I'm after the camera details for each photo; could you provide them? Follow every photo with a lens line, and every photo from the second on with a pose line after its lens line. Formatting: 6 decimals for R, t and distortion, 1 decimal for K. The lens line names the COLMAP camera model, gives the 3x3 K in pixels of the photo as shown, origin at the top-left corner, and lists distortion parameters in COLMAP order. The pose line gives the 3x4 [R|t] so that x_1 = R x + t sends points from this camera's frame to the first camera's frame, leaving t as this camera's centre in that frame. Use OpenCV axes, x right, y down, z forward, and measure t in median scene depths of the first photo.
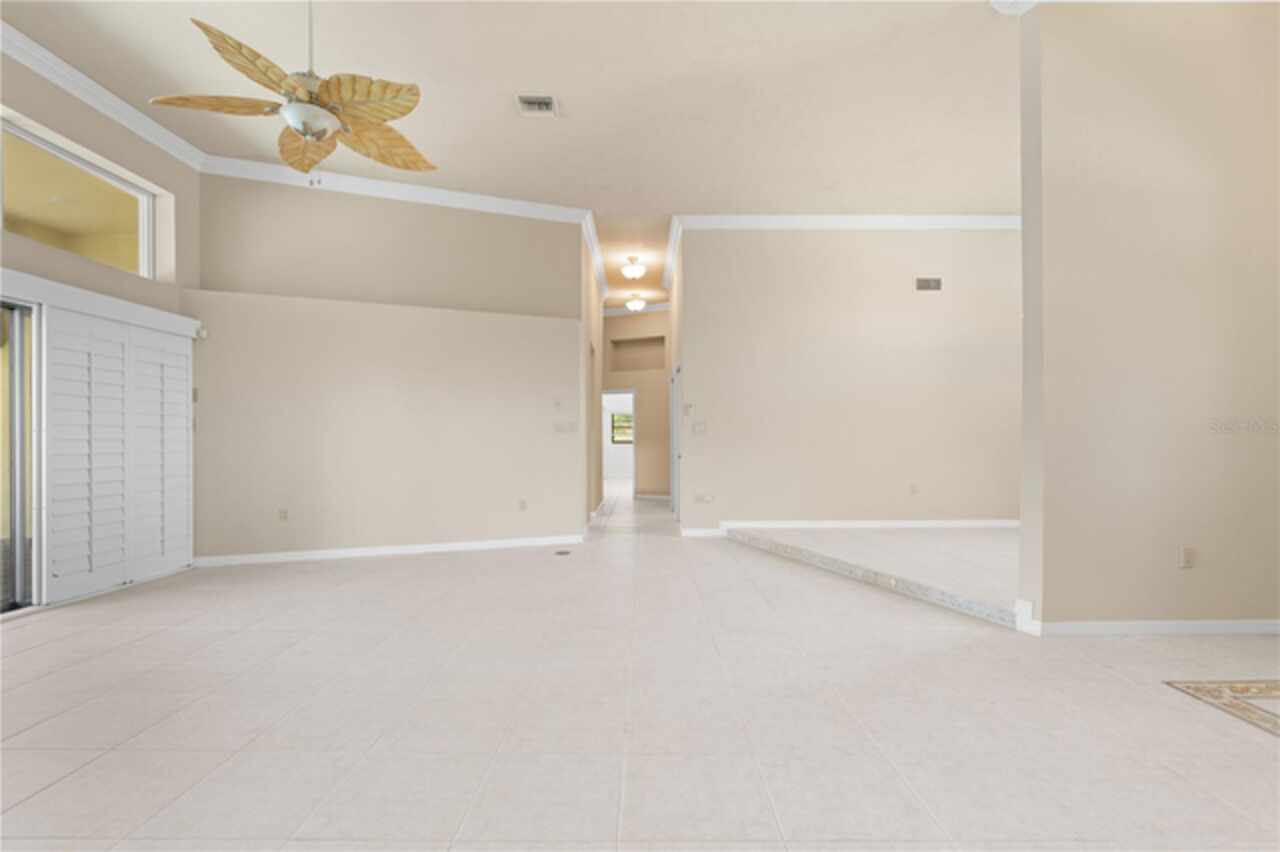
lens RADIAL K [[598.5, 0, 676.4], [0, 598.5, 448.4], [0, 0, 1]] dist [0.001415, 0.000827]
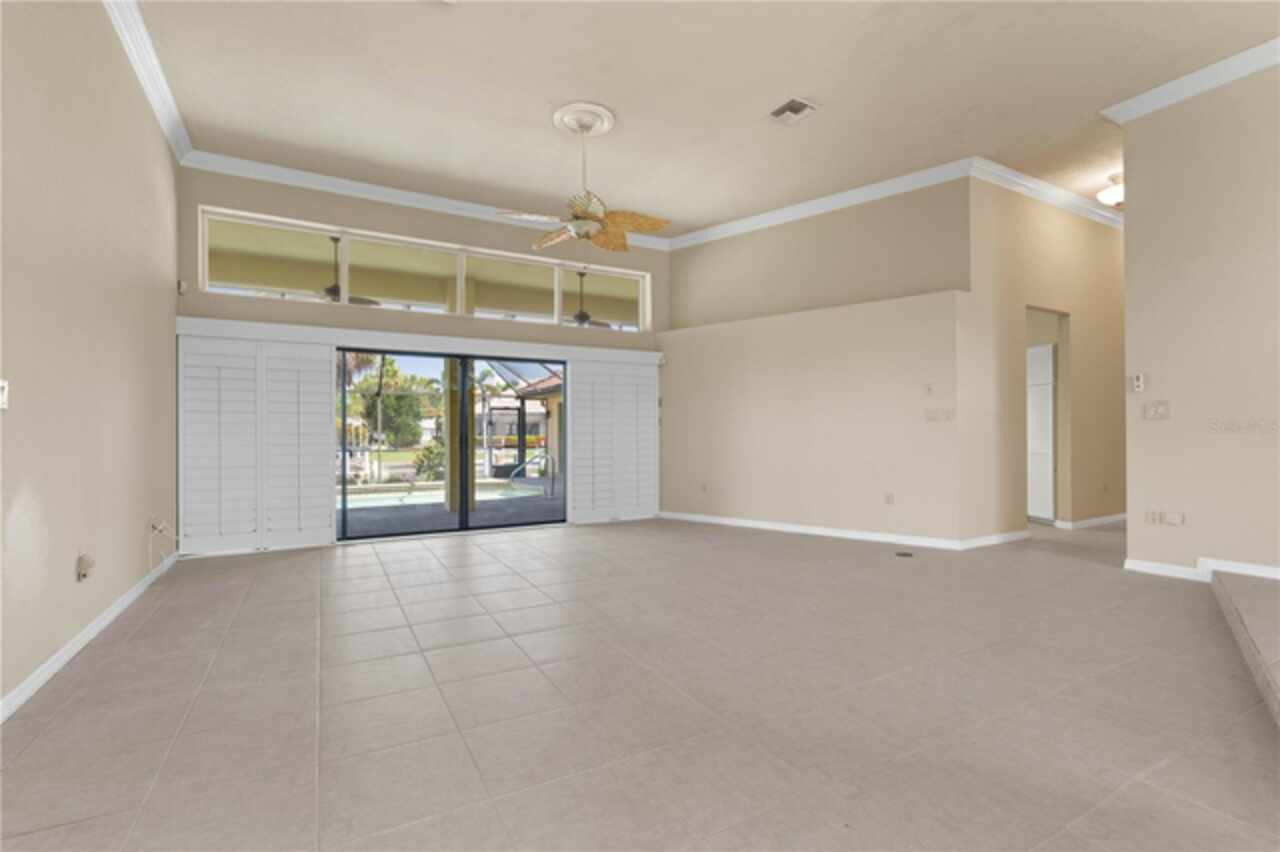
lens RADIAL K [[598.5, 0, 638.8], [0, 598.5, 428.5], [0, 0, 1]] dist [0.001415, 0.000827]
pose [[0.465780, -0.003843, -0.884892, 0.477913], [0.003133, 0.999991, -0.002694, -0.018777], [0.884895, -0.001517, 0.465788, 0.242108]]
